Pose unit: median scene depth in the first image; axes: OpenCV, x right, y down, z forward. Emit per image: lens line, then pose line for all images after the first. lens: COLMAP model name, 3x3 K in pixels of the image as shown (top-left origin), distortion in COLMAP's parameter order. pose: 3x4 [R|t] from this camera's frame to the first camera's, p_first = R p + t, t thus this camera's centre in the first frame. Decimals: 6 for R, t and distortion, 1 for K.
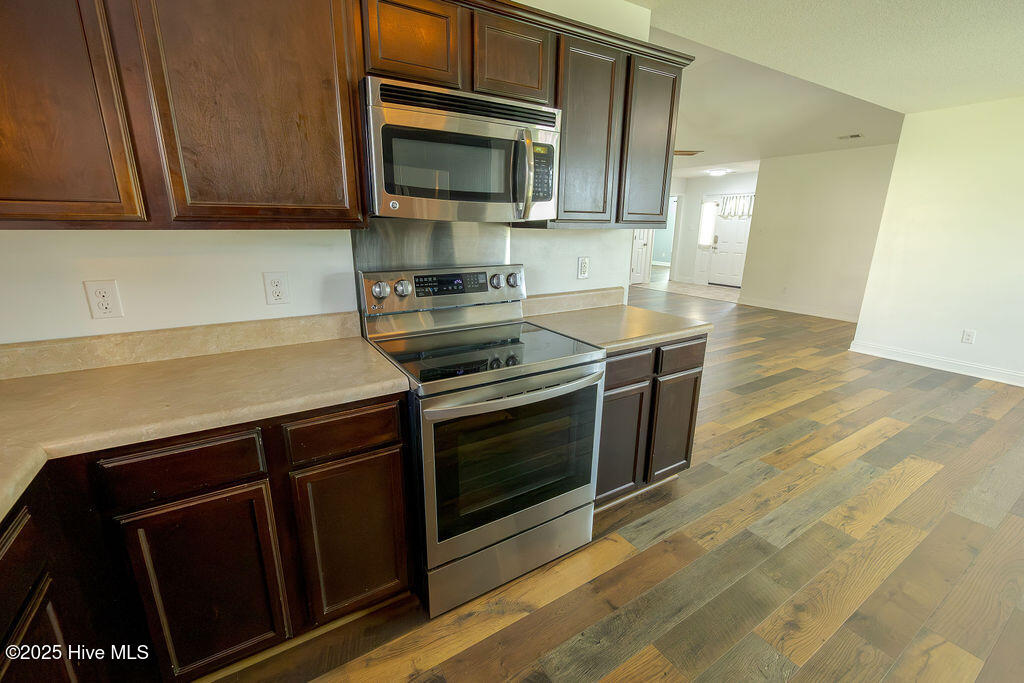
lens RADIAL K [[429.3, 0, 502.1], [0, 429.3, 345.3], [0, 0, 1]] dist [-0.007457, -0.000027]
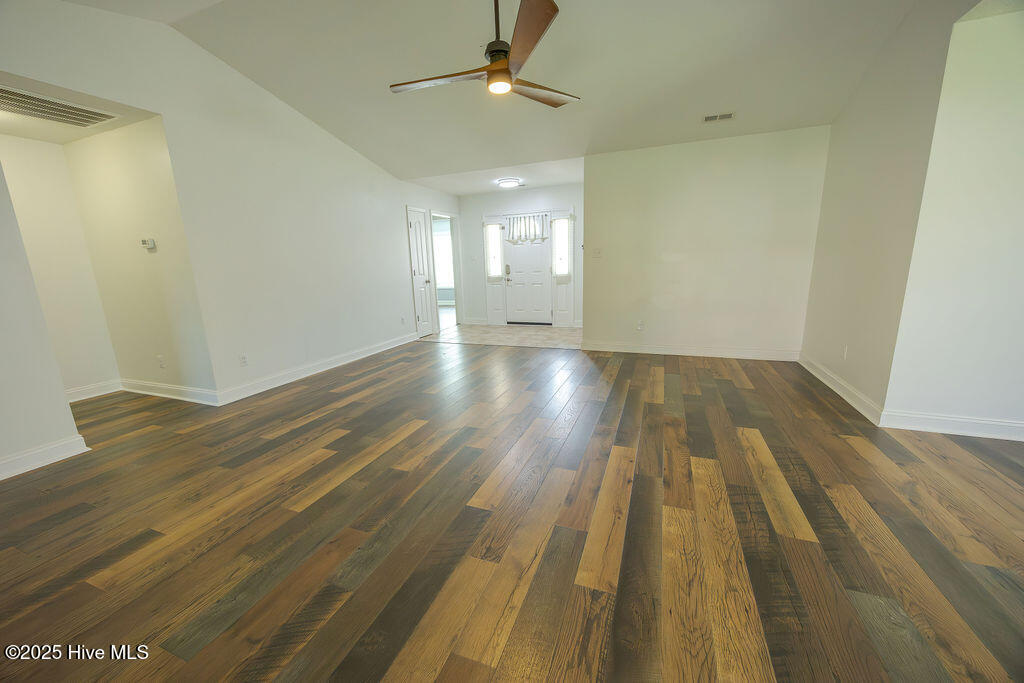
lens RADIAL K [[389.9, 0, 507.5], [0, 389.9, 343.0], [0, 0, 1]] dist [-0.003313, -0.000287]
pose [[0.796301, -0.155793, 0.584494, 0.222762], [0.200482, 0.979624, -0.012019, -0.525066], [-0.570712, 0.126751, 0.811309, 2.153388]]
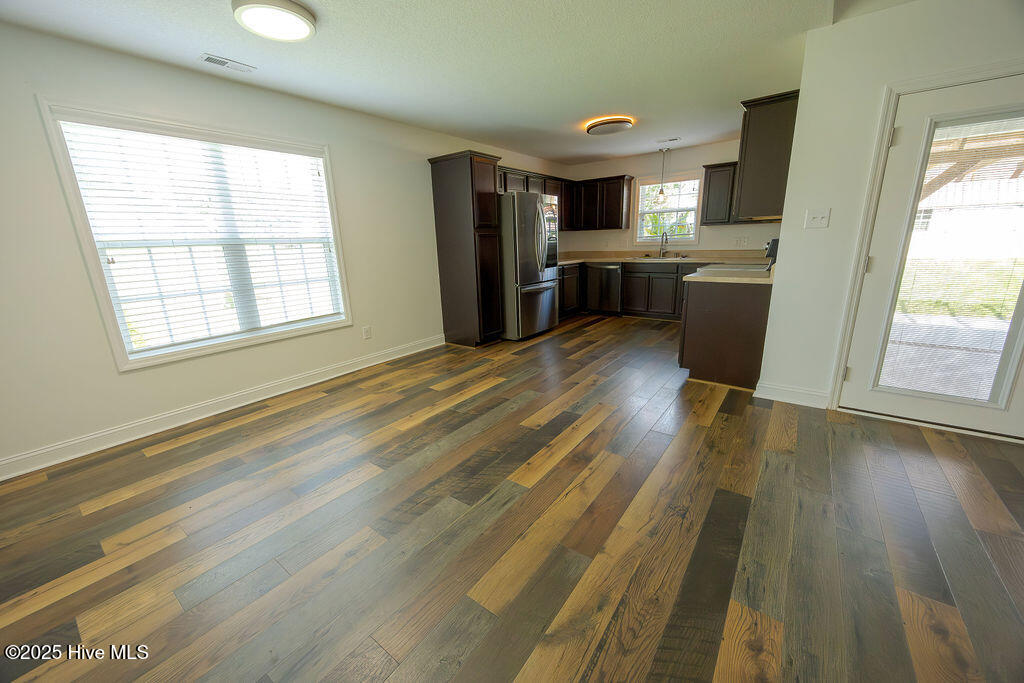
lens RADIAL K [[389.0, 0, 512.3], [0, 389.0, 343.4], [0, 0, 1]] dist [-0.000443, -0.000004]
pose [[-0.925859, 0.121278, -0.357879, 1.878623], [-0.076027, 0.867941, 0.490813, -0.574989], [0.370142, 0.481632, -0.794371, 2.306683]]
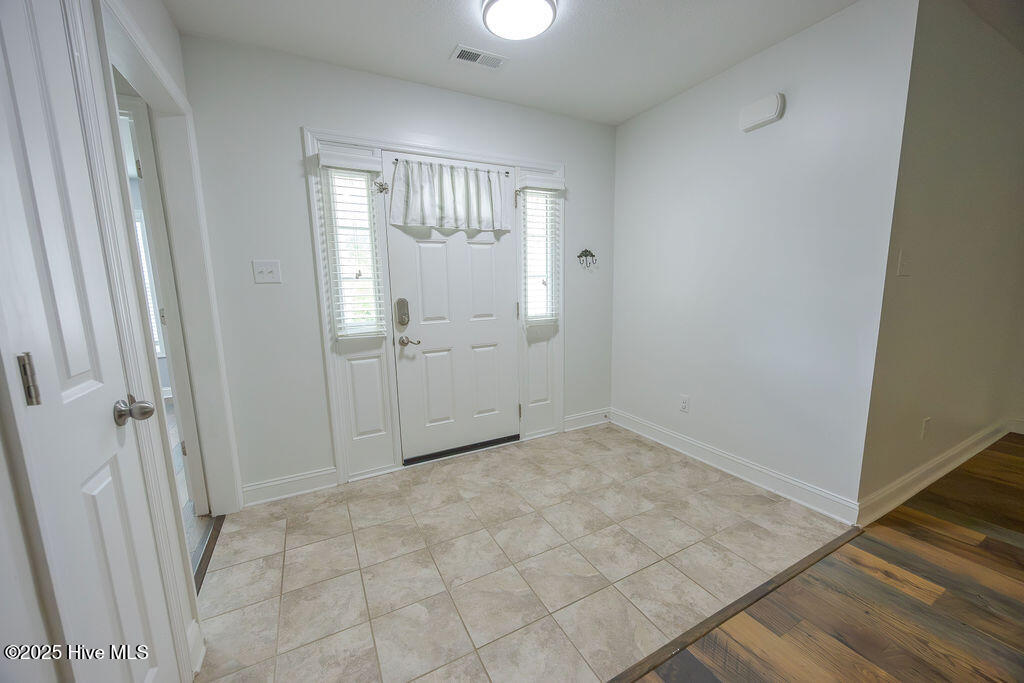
lens RADIAL K [[398.9, 0, 510.5], [0, 398.9, 343.2], [0, 0, 1]] dist [-0.001163, 0.000152]
pose [[0.051330, -0.159918, 0.985795, 1.261989], [0.294365, 0.945665, 0.138081, -1.260431], [-0.954314, 0.283096, 0.095615, 4.732642]]
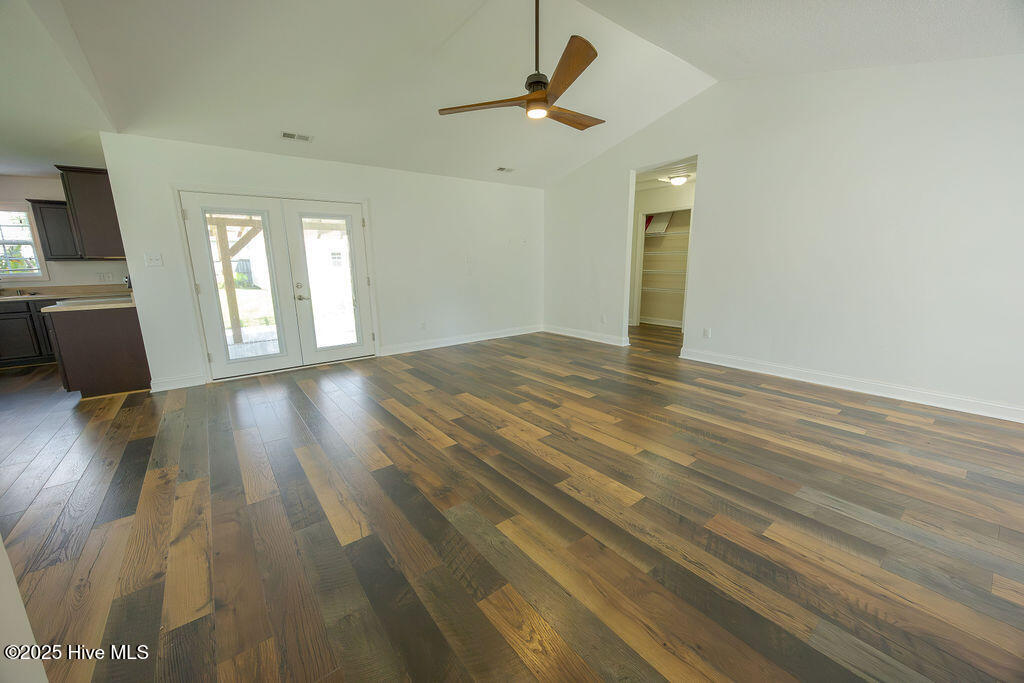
lens RADIAL K [[389.9, 0, 507.5], [0, 389.9, 343.0], [0, 0, 1]] dist [-0.003313, -0.000287]
pose [[0.110950, 0.197381, -0.974028, 2.592732], [-0.256438, 0.952576, 0.163824, -0.755951], [0.960172, 0.231602, 0.156304, 2.950180]]
